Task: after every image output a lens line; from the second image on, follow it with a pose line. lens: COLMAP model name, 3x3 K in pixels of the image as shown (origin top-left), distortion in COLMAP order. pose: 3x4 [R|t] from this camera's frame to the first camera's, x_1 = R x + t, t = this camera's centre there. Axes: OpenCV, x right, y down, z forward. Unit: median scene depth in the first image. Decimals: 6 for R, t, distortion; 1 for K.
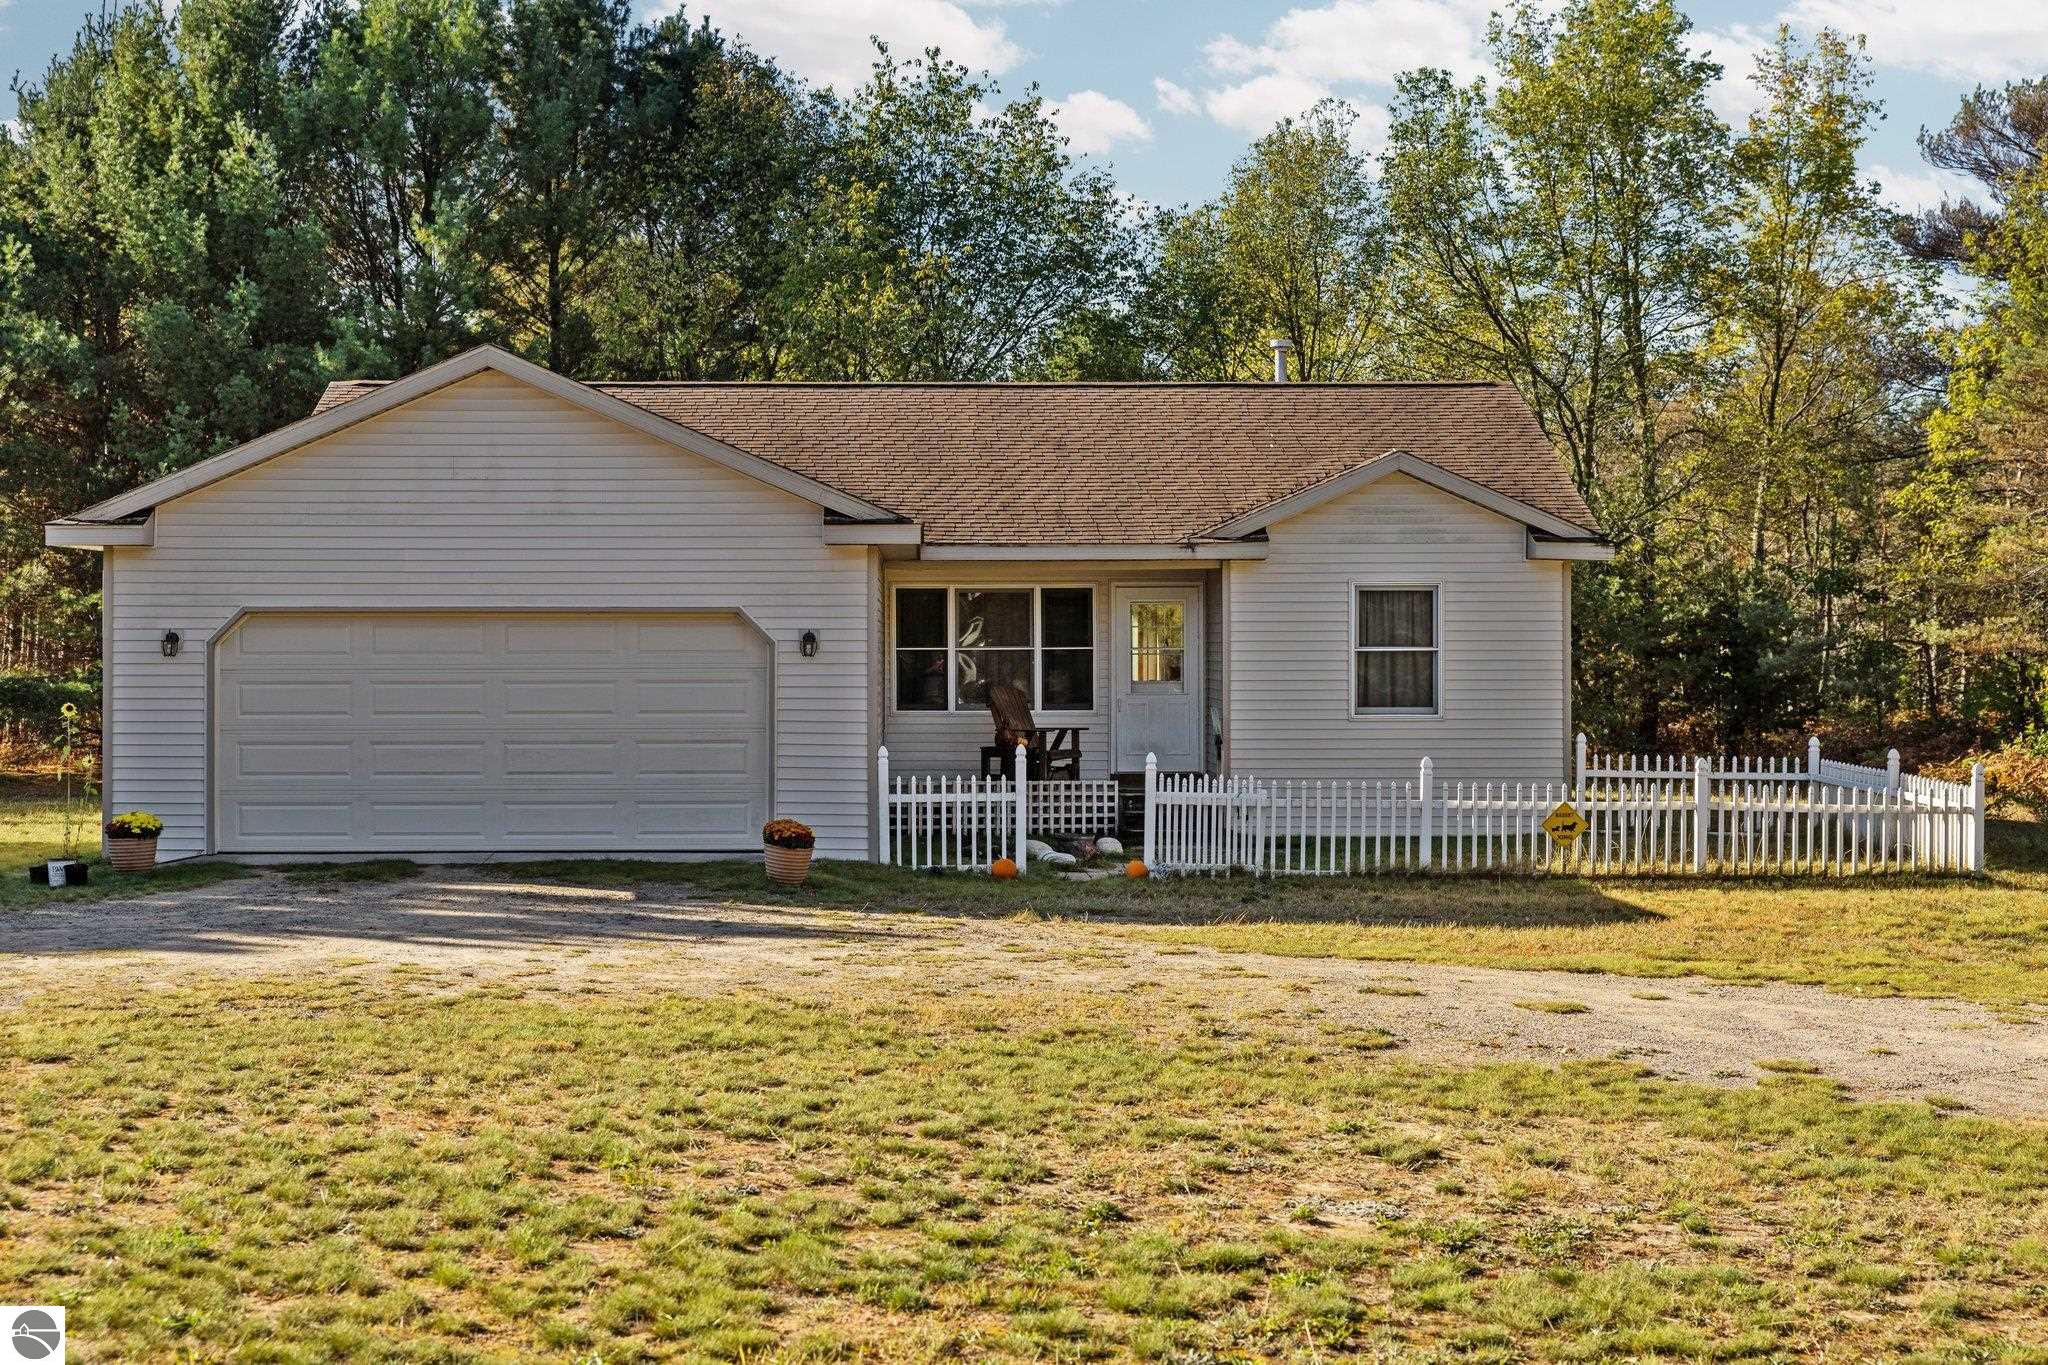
lens RADIAL K [[3139.8, 0, 964.2], [0, 3139.8, 619.9], [0, 0, 1]] dist [0.040685, 0.000000]
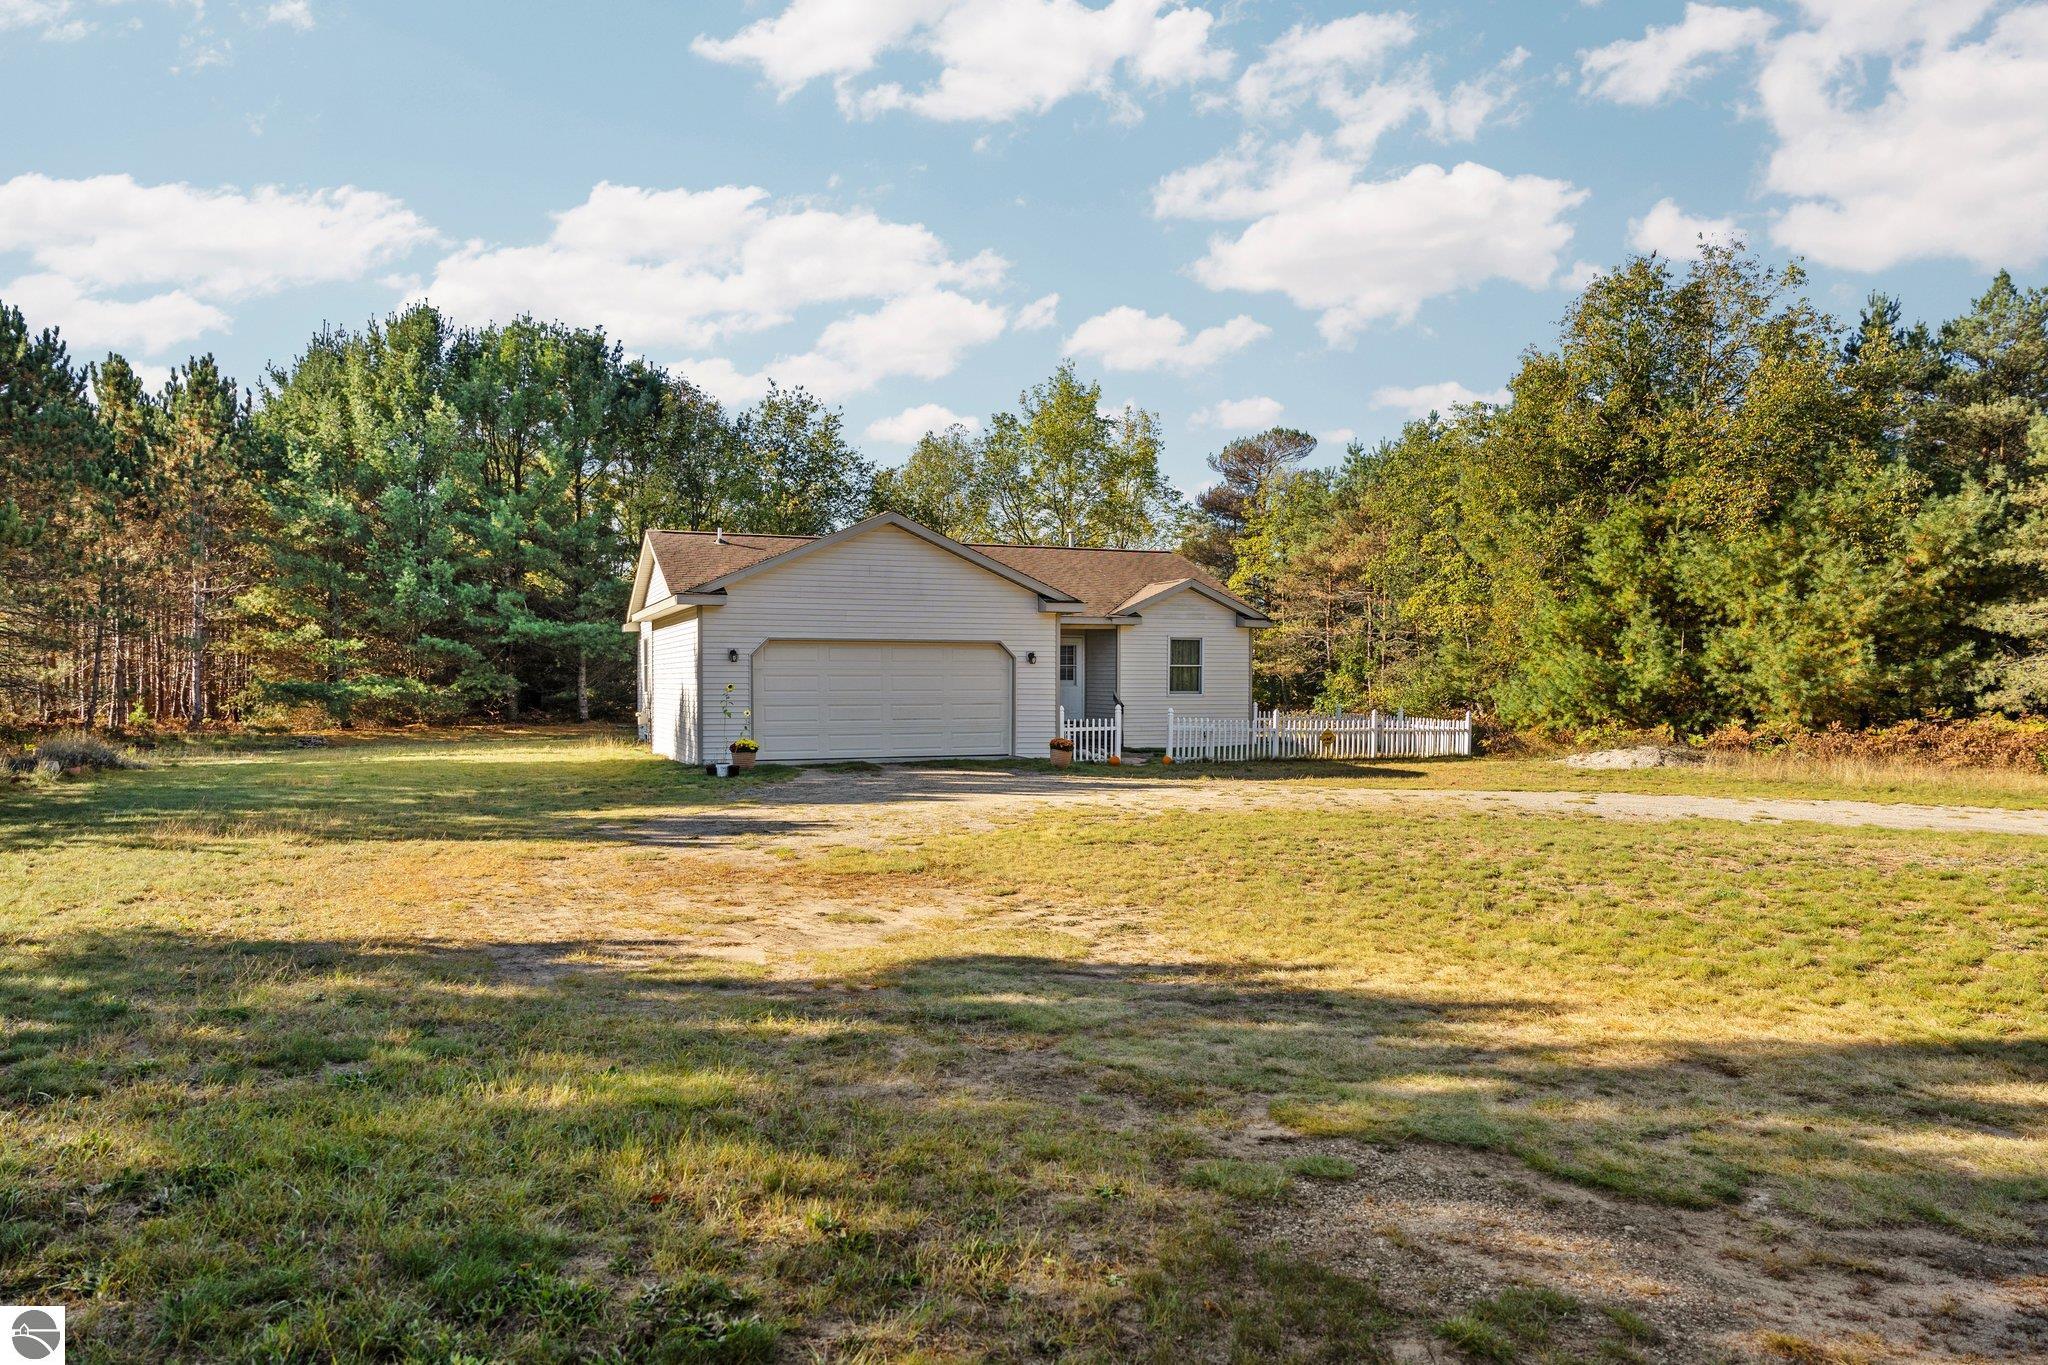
lens RADIAL K [[1422.5, 0, 1021.4], [0, 1422.5, 709.5], [0, 0, 1]] dist [0.020158, 0.002380]
pose [[0.928702, -0.005328, 0.370787, -0.345045], [-0.004421, 0.999667, 0.025438, 0.014881], [-0.370799, -0.025264, 0.928369, 0.081652]]
